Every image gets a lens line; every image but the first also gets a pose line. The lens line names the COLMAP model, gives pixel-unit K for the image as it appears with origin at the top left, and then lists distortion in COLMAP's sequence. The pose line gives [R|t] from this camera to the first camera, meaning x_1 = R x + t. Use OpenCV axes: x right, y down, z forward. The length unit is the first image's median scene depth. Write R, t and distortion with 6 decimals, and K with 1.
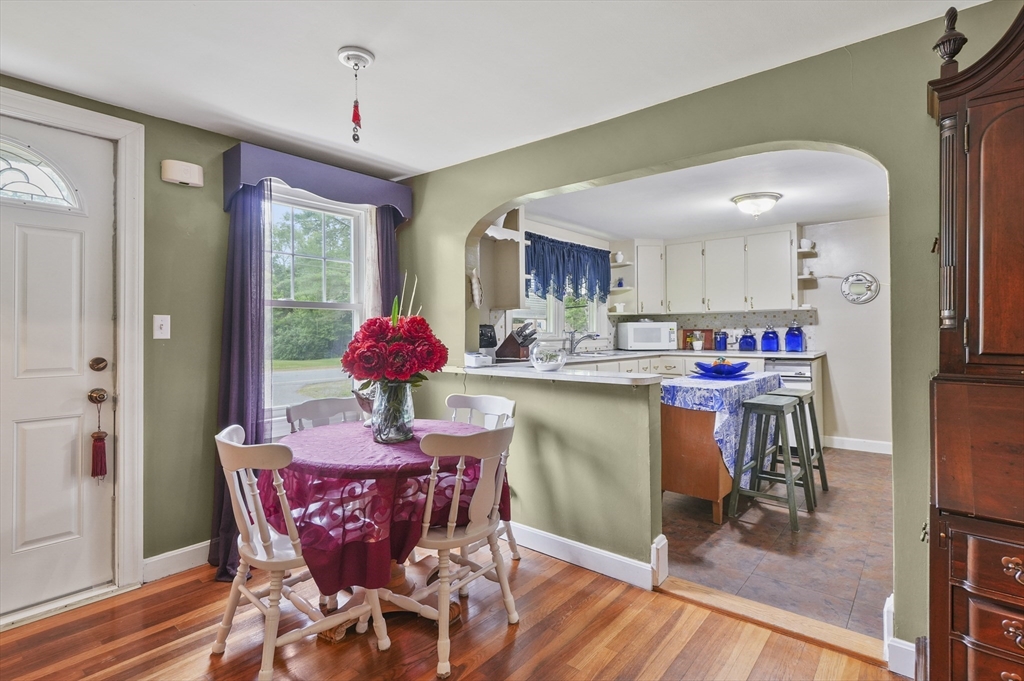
lens RADIAL K [[501.9, 0, 510.4], [0, 501.9, 325.5], [0, 0, 1]] dist [-0.001526, -0.000539]
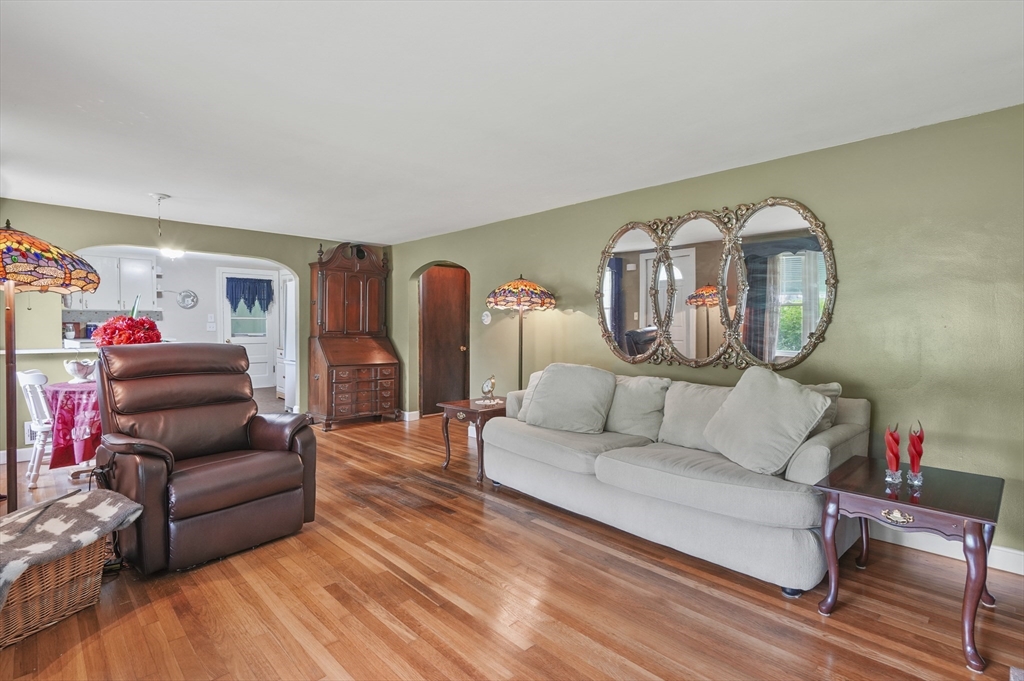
lens RADIAL K [[497.8, 0, 498.6], [0, 497.8, 338.0], [0, 0, 1]] dist [0.000180, 0.000129]
pose [[0.126029, -0.018794, 0.991849, -0.825675], [-0.018265, 0.999607, 0.021262, 0.000524], [-0.991858, -0.020796, 0.125636, -0.258591]]
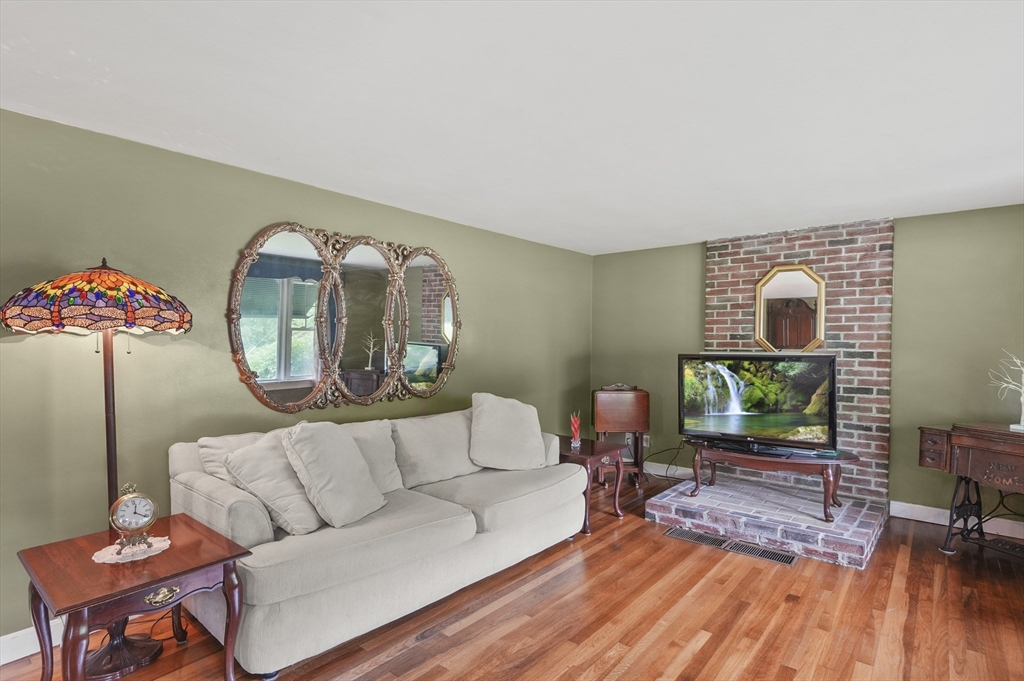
lens RADIAL K [[516.0, 0, 504.5], [0, 516.0, 354.1], [0, 0, 1]] dist [-0.000055, -0.000430]
pose [[-0.999976, -0.006759, -0.001447, -0.296316], [-0.006760, 0.999977, 0.000205, -0.015213], [0.001446, 0.000214, -0.999999, 0.211358]]
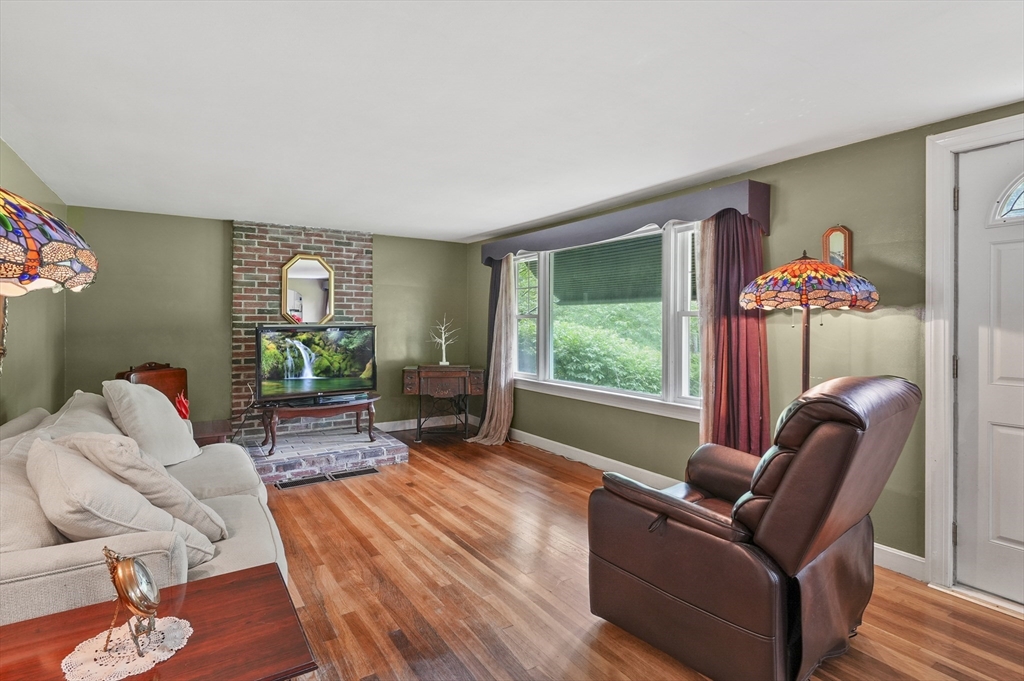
lens RADIAL K [[517.8, 0, 512.9], [0, 517.8, 333.6], [0, 0, 1]] dist [-0.001764, -0.000723]
pose [[-0.291616, 0.024271, -0.956227, 0.122756], [0.013684, 0.999682, 0.021201, -0.019448], [0.956437, -0.006902, -0.291856, 0.079600]]
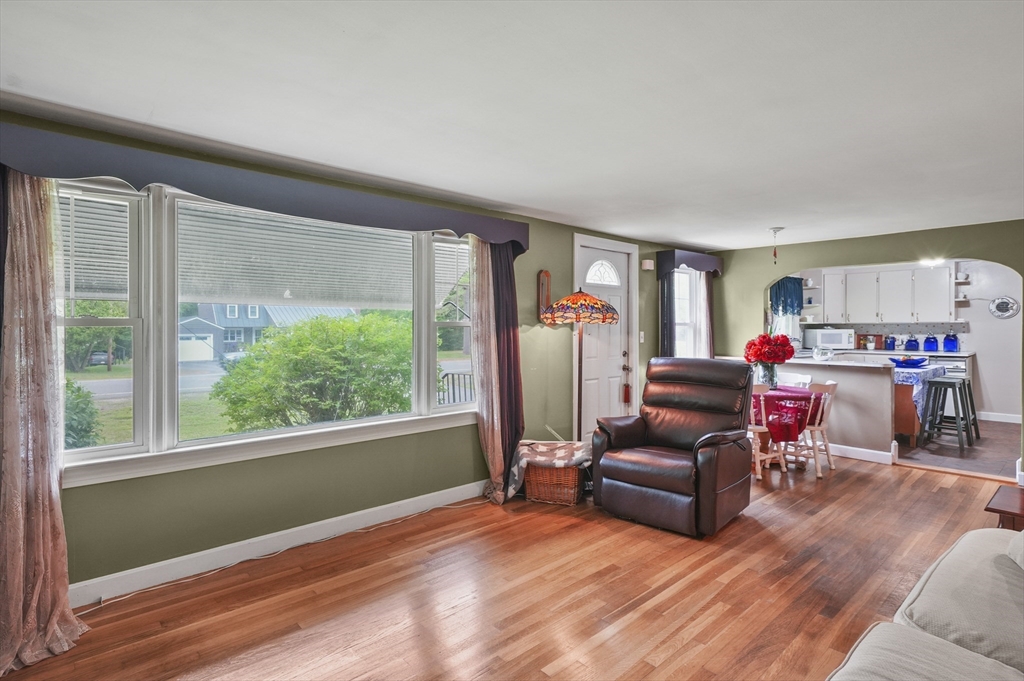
lens RADIAL K [[511.9, 0, 514.7], [0, 511.9, 328.6], [0, 0, 1]] dist [0.000068, 0.000567]
pose [[0.989247, 0.006018, -0.146128, -0.445190], [-0.003495, 0.999840, 0.017519, -0.034463], [0.146210, -0.016820, 0.989111, -0.615959]]
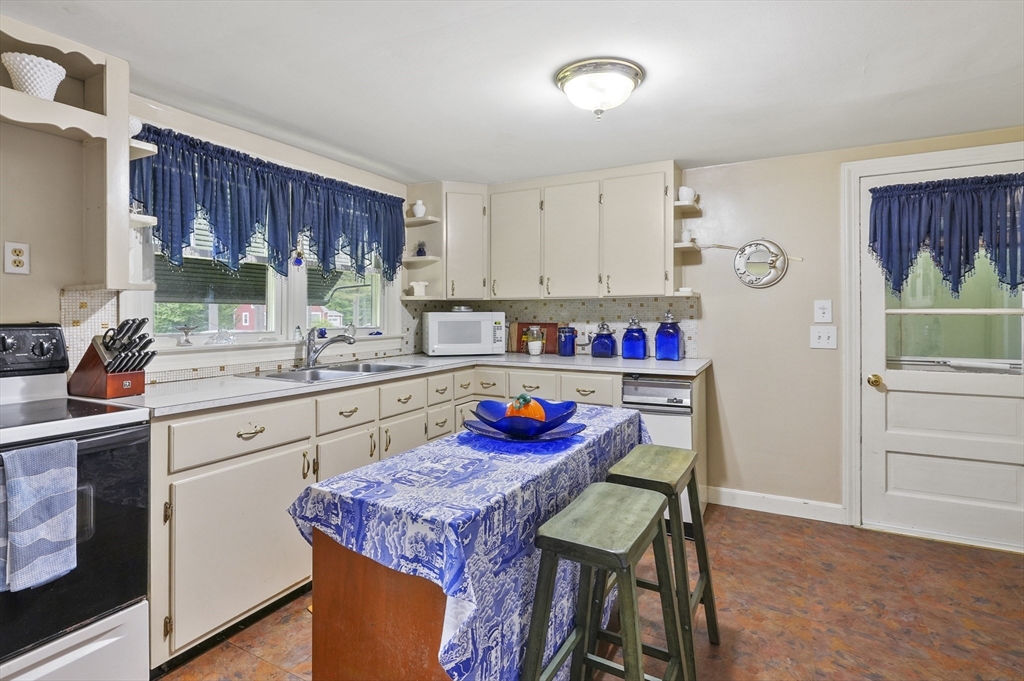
lens RADIAL K [[516.2, 0, 510.5], [0, 516.2, 314.0], [0, 0, 1]] dist [0.015074, -0.000756]
pose [[0.978846, 0.004006, 0.204558, 0.226287], [-0.007392, 0.999848, 0.015790, -0.016885], [-0.204464, -0.016968, 0.978727, 0.382381]]
